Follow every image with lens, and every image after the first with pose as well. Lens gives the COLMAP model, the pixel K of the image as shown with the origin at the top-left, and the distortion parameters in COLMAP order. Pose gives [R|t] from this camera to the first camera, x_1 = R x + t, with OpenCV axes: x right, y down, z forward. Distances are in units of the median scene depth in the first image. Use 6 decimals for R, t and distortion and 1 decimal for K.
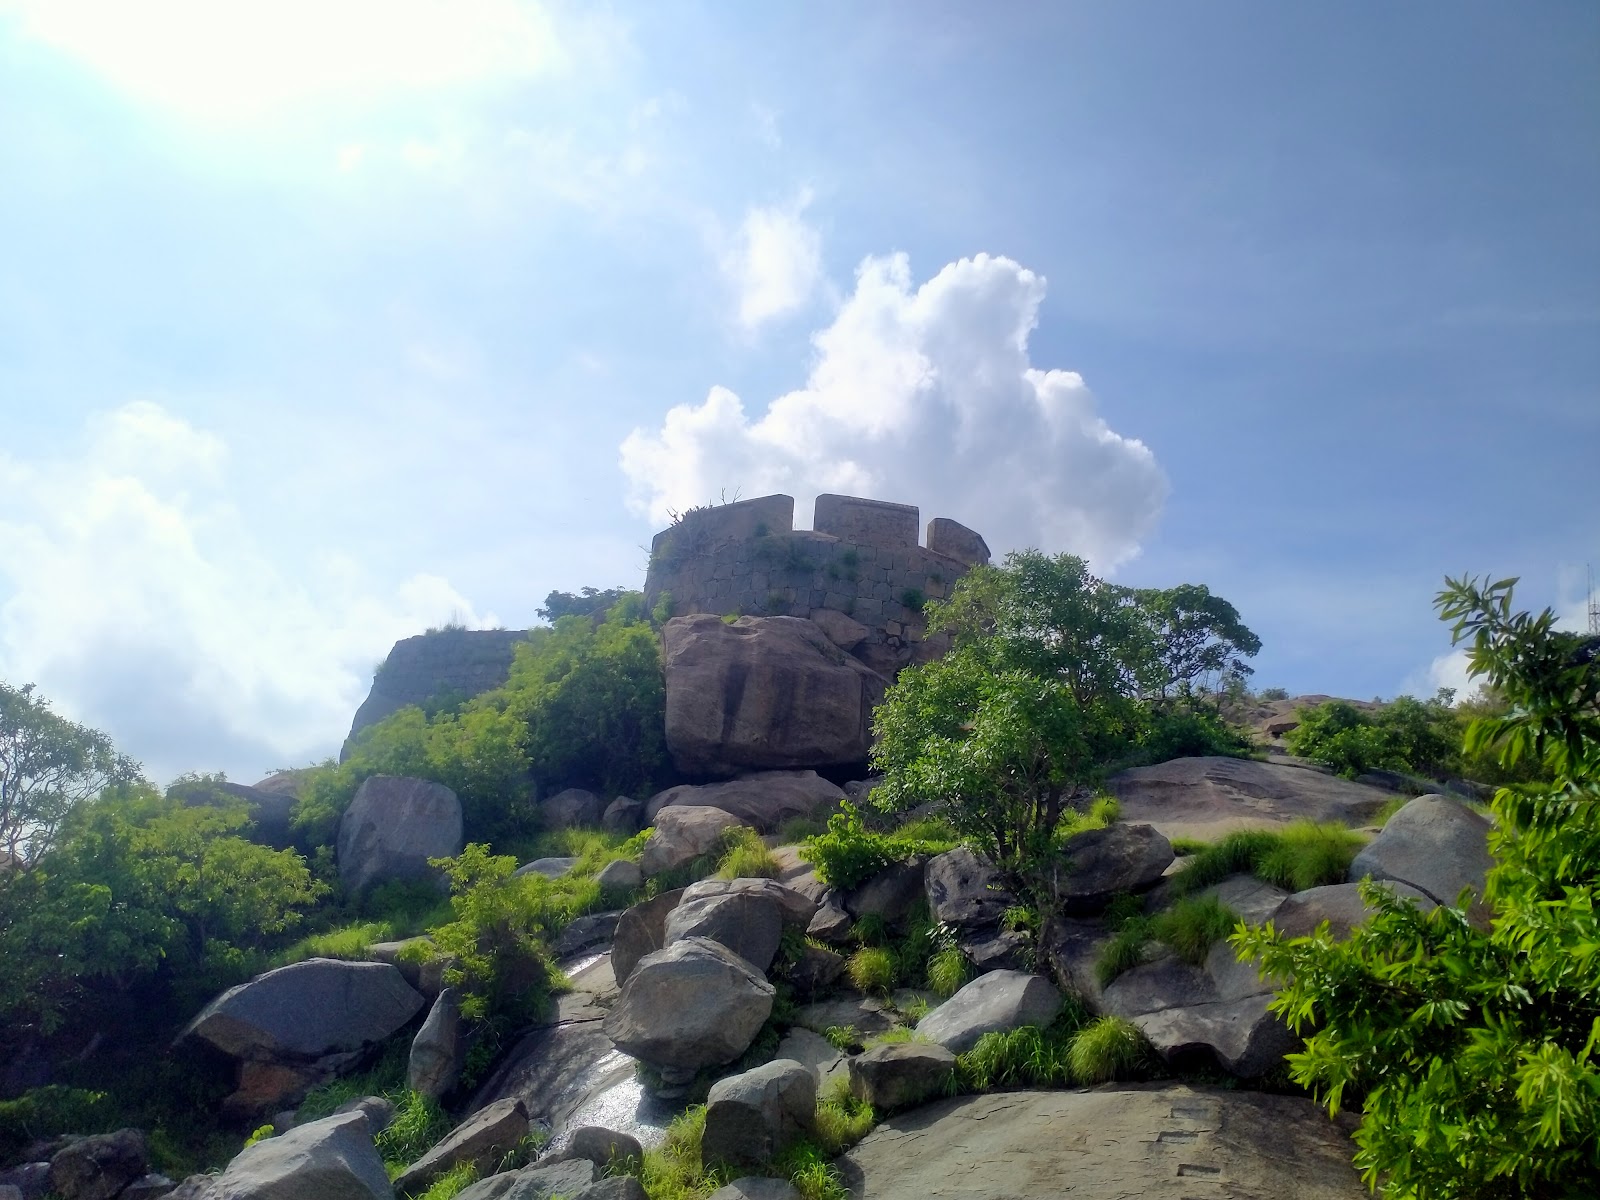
lens RADIAL K [[1345.1, 0, 804.3], [0, 1345.1, 596.9], [0, 0, 1]] dist [0.023541, -0.021247]
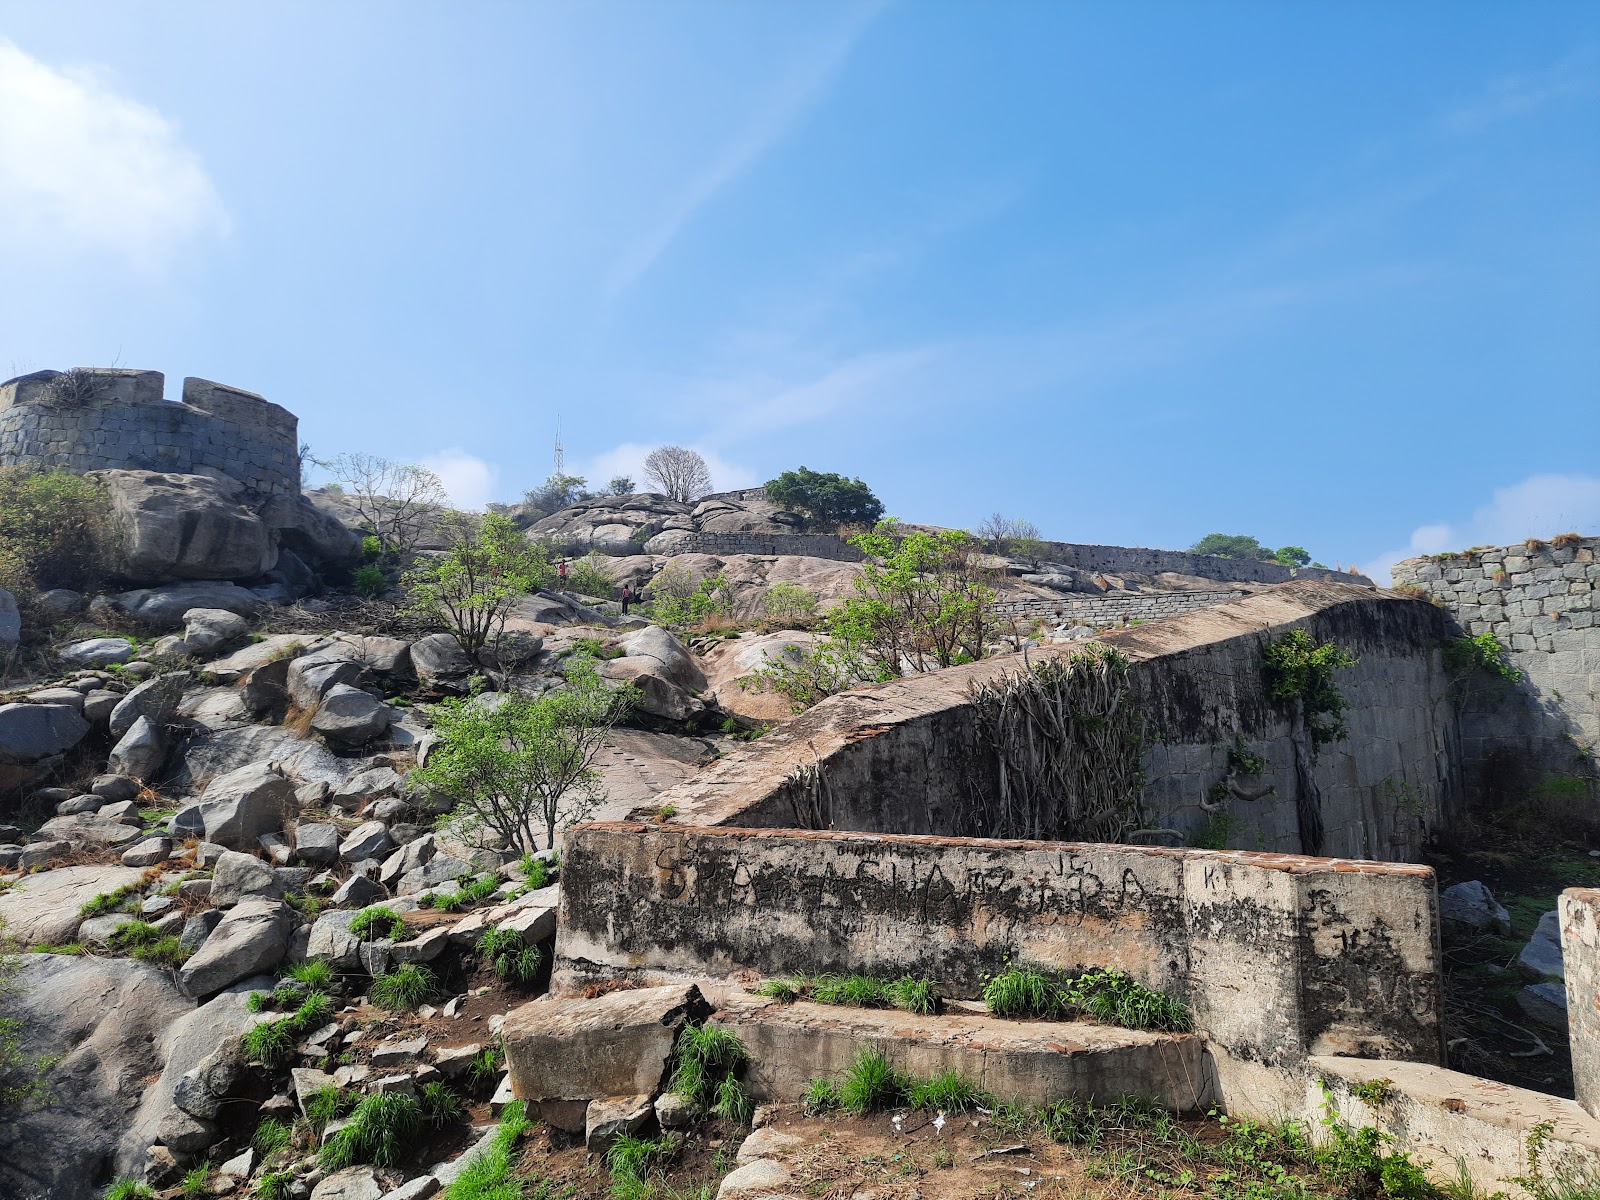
lens RADIAL K [[1345.1, 0, 799.7], [0, 1345.1, 603.1], [0, 0, 1]] dist [0.023541, -0.021247]
pose [[0.723571, 0.017386, 0.690031, -0.598714], [-0.146705, 0.980716, 0.129126, -0.146254], [-0.674480, -0.194663, 0.712168, -0.565483]]
